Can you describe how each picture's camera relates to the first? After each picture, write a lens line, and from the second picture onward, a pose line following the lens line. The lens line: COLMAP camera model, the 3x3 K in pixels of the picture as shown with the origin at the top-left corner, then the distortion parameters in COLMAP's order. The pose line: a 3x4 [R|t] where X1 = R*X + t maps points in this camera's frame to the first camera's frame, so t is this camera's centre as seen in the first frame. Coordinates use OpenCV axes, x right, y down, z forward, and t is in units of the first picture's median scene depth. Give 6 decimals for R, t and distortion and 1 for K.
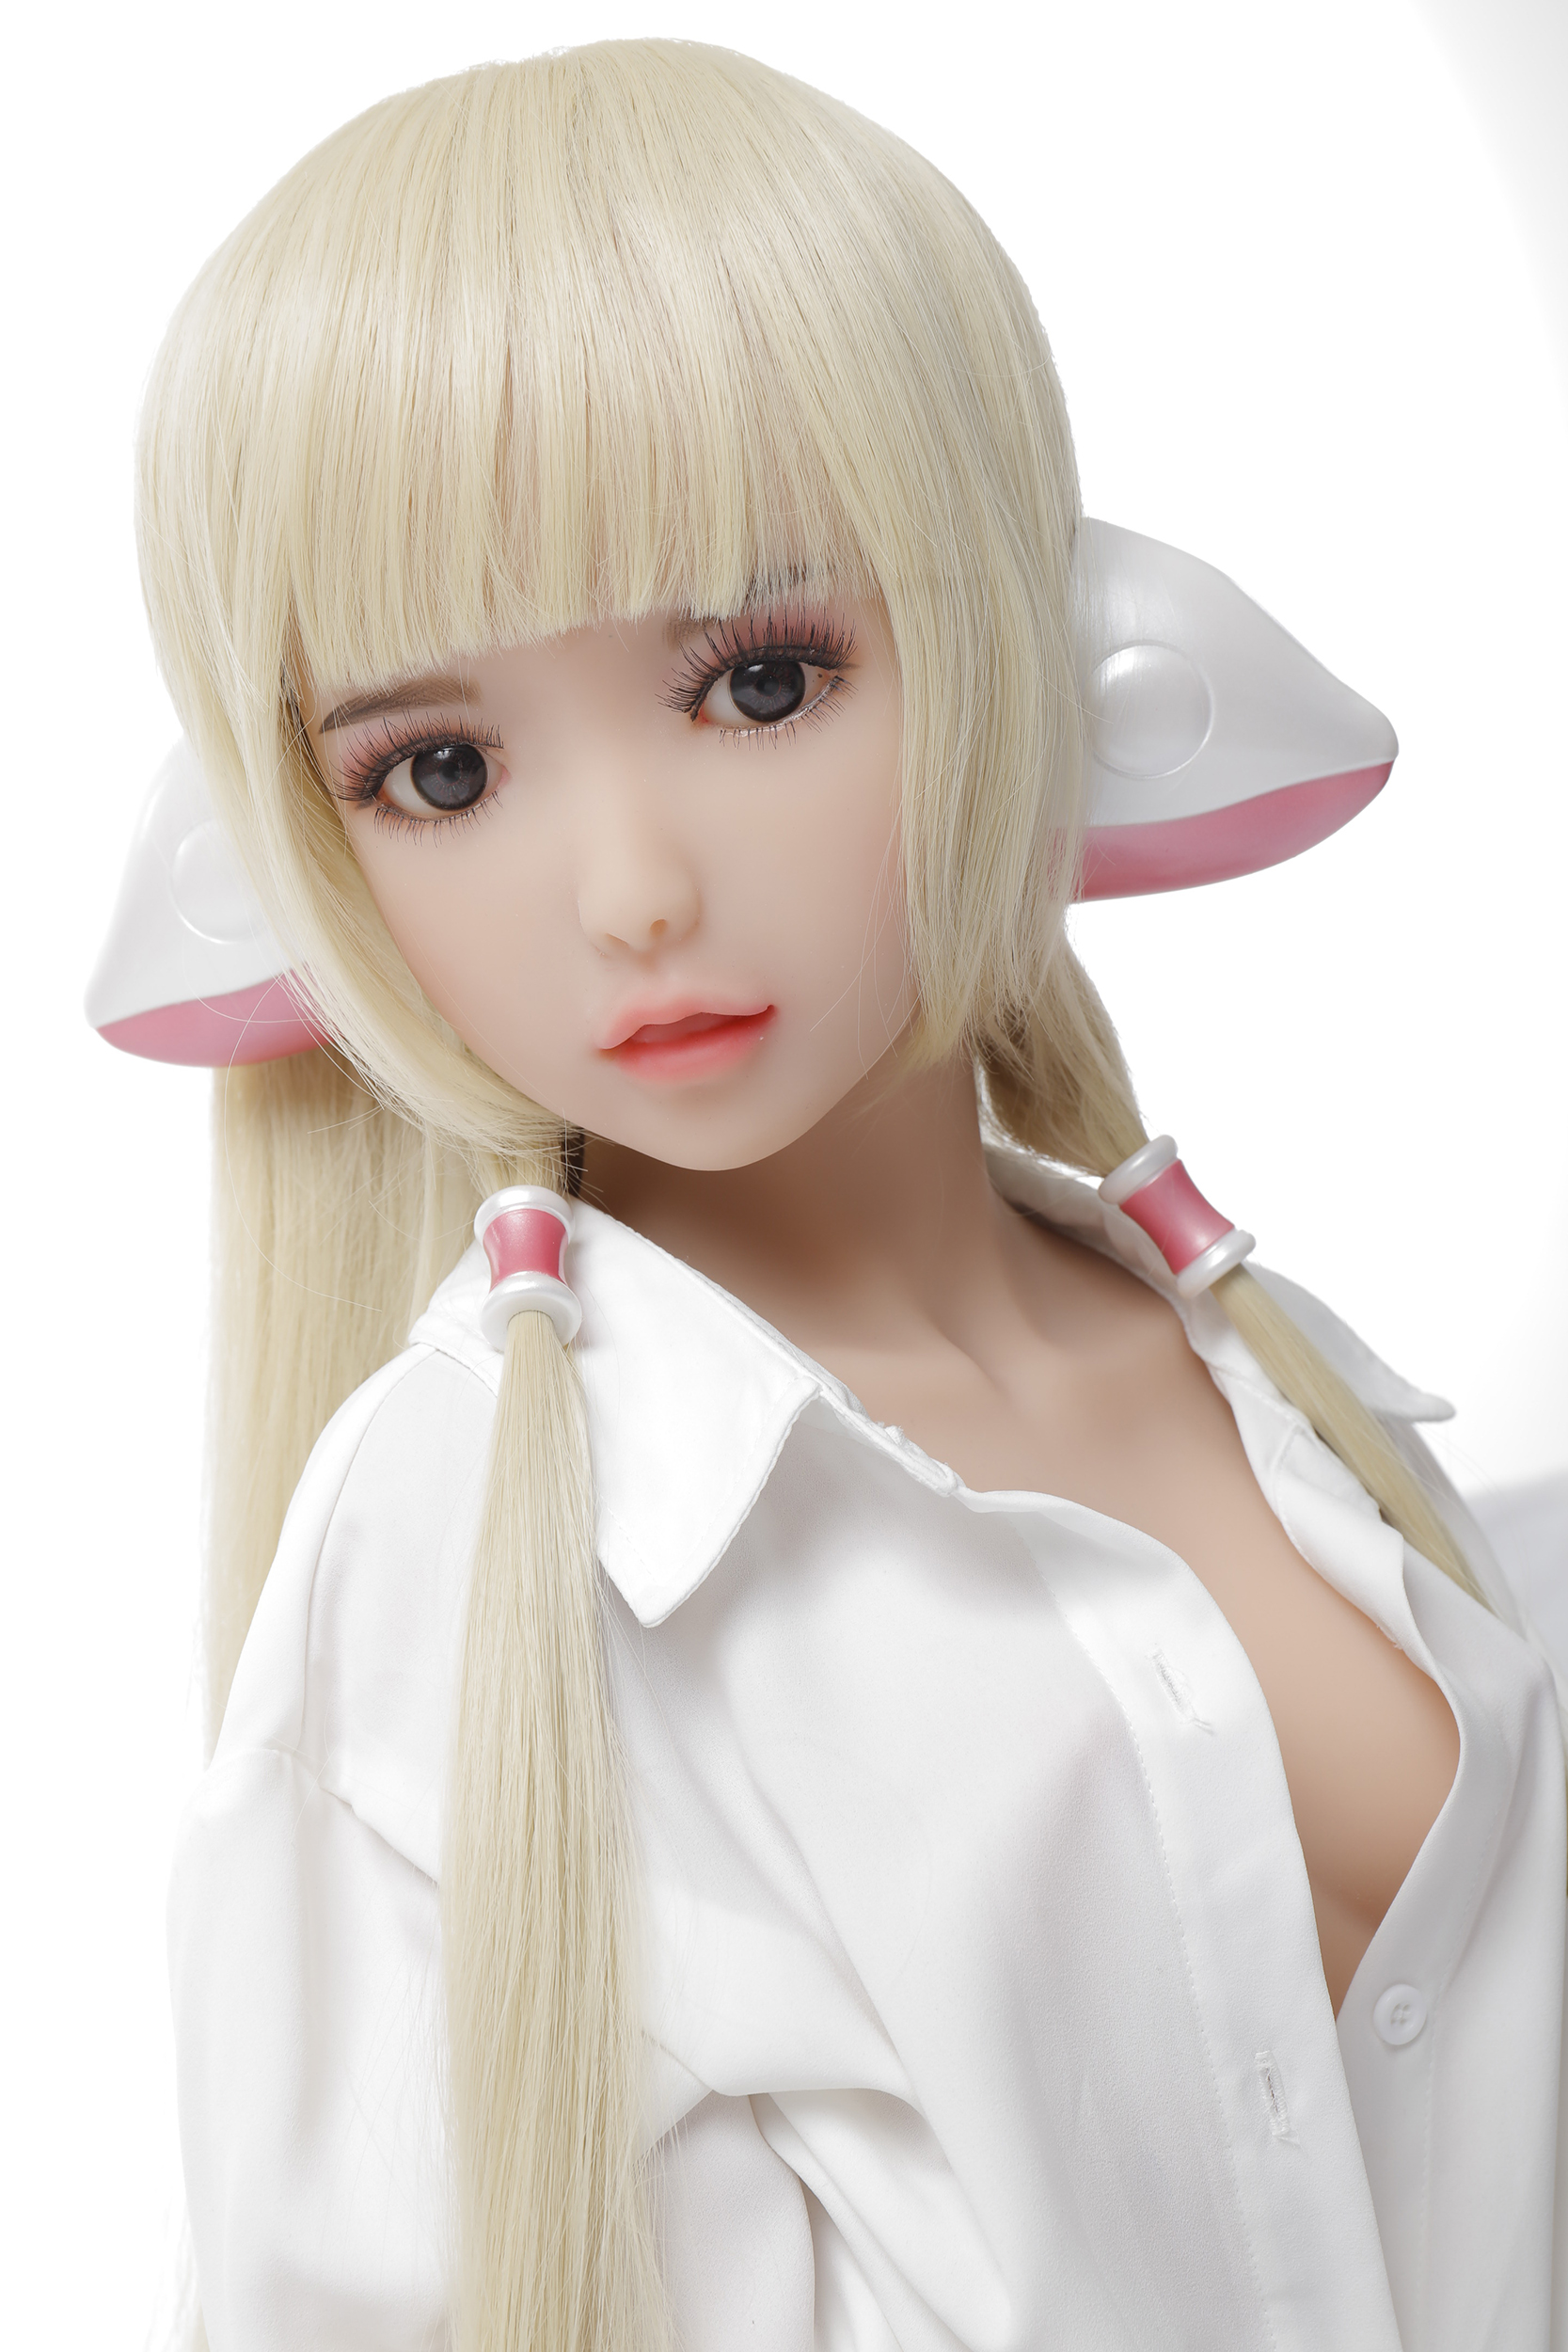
lens RADIAL K [[4161.5, 0, 784.0], [0, 4161.5, 1176.0], [0, 0, 1]] dist [0.034947, 0.360358]
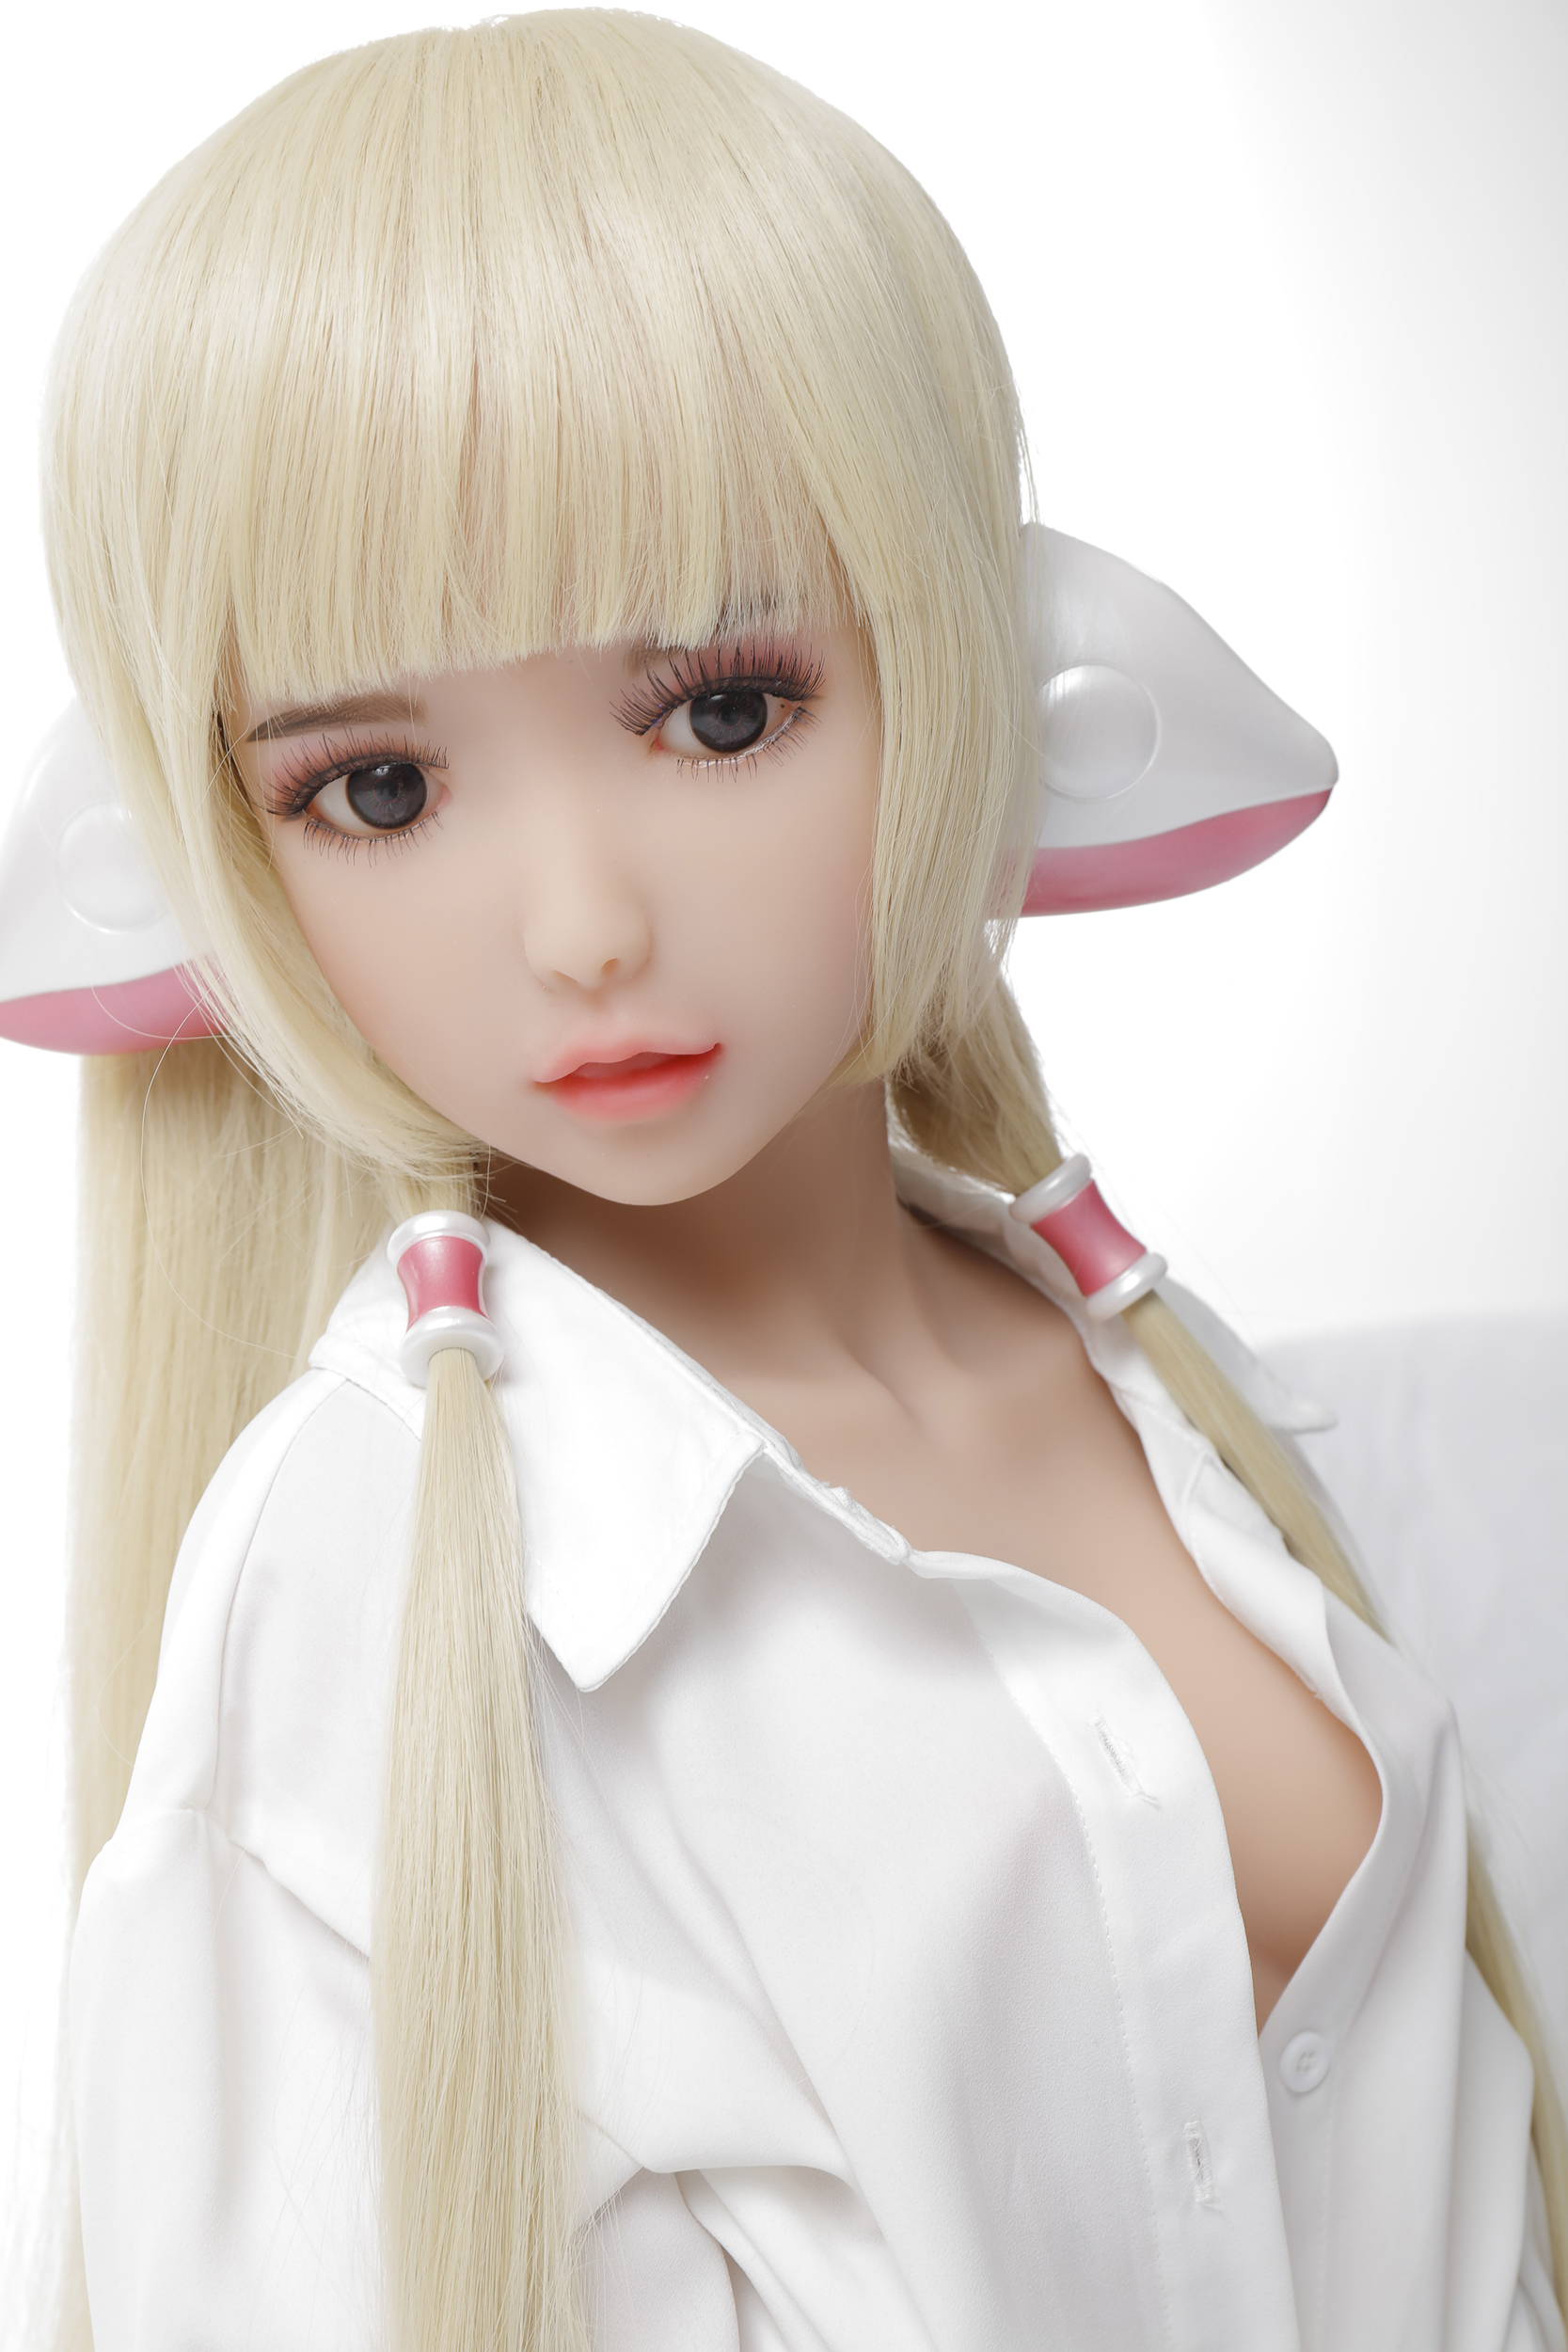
lens RADIAL K [[4161.5, 0, 784.0], [0, 4161.5, 1176.0], [0, 0, 1]] dist [0.034947, 0.360358]
pose [[0.994657, 0.022551, 0.100740, -0.084342], [-0.029192, 0.997462, 0.064942, -0.073592], [-0.099019, -0.067536, 0.992791, 0.039213]]
